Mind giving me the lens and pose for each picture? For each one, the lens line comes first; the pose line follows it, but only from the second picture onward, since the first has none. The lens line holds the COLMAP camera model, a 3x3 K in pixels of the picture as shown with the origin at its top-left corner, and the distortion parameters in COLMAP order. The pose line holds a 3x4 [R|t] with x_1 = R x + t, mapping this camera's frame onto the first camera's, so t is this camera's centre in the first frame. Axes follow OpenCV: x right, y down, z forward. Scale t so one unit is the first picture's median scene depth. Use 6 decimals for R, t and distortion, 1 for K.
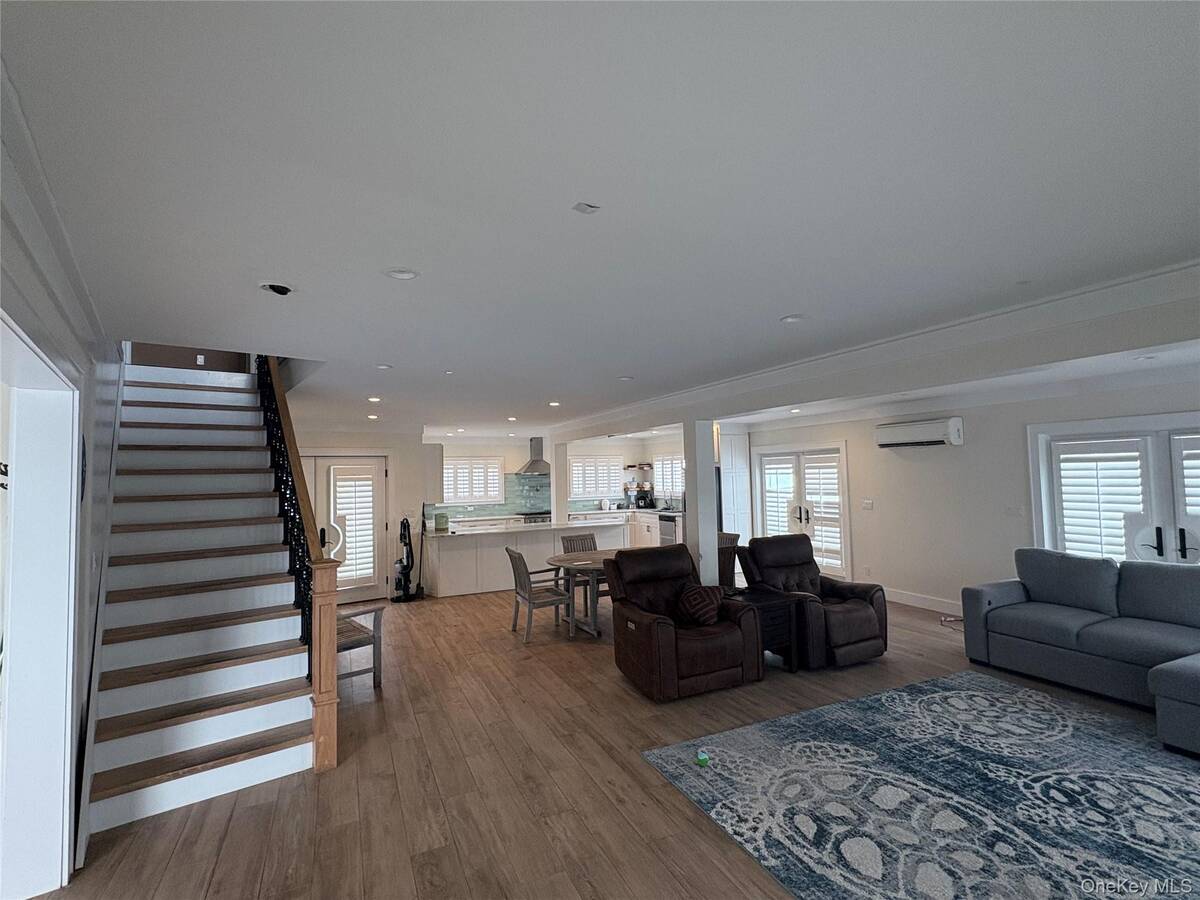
lens RADIAL K [[559.8, 0, 597.7], [0, 559.8, 448.7], [0, 0, 1]] dist [-0.000464, 0.000115]
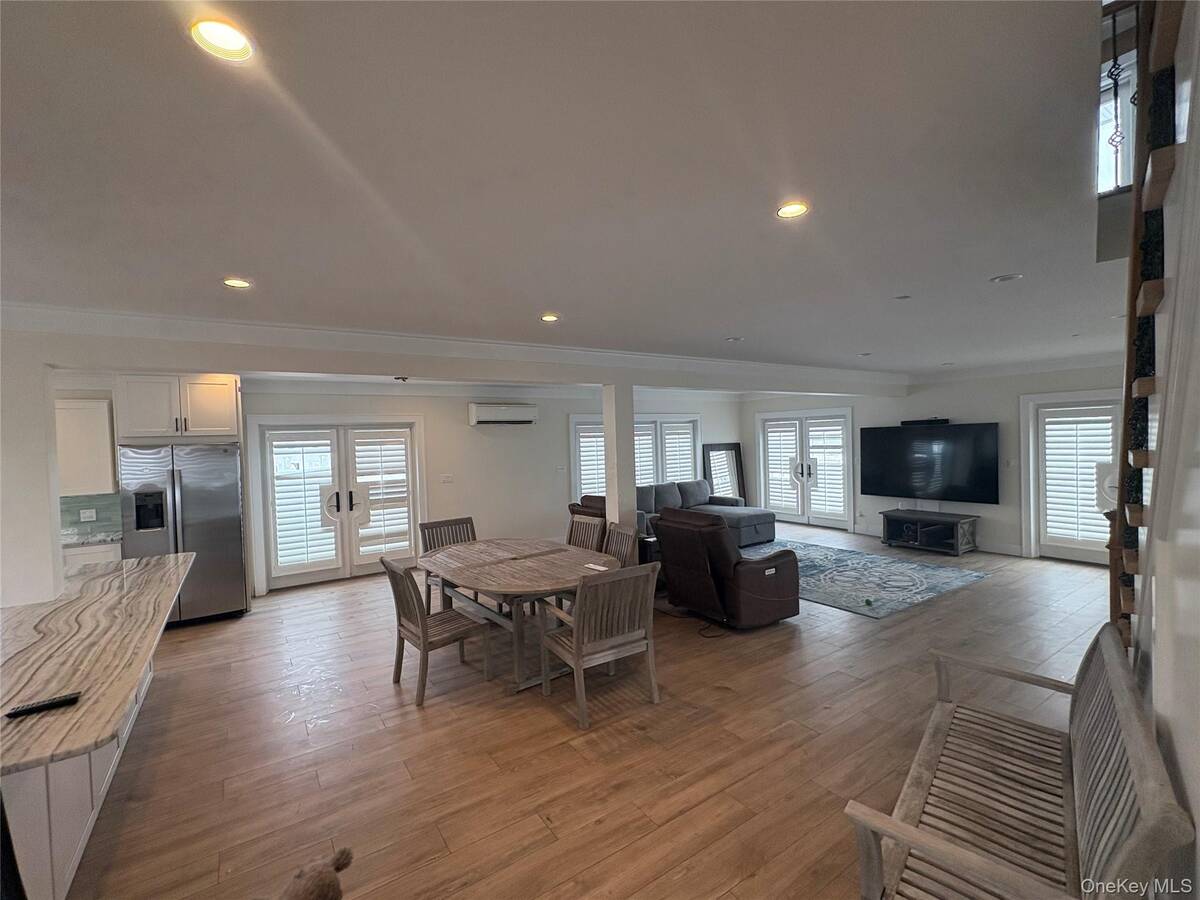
lens RADIAL K [[524.7, 0, 597.9], [0, 524.7, 450.5], [0, 0, 1]] dist [0.008325, 0.000312]
pose [[-0.155769, 0.002997, 0.987789, -0.486167], [-0.010097, 0.999938, -0.004626, 0.045698], [-0.987742, -0.010695, -0.155729, 0.799970]]
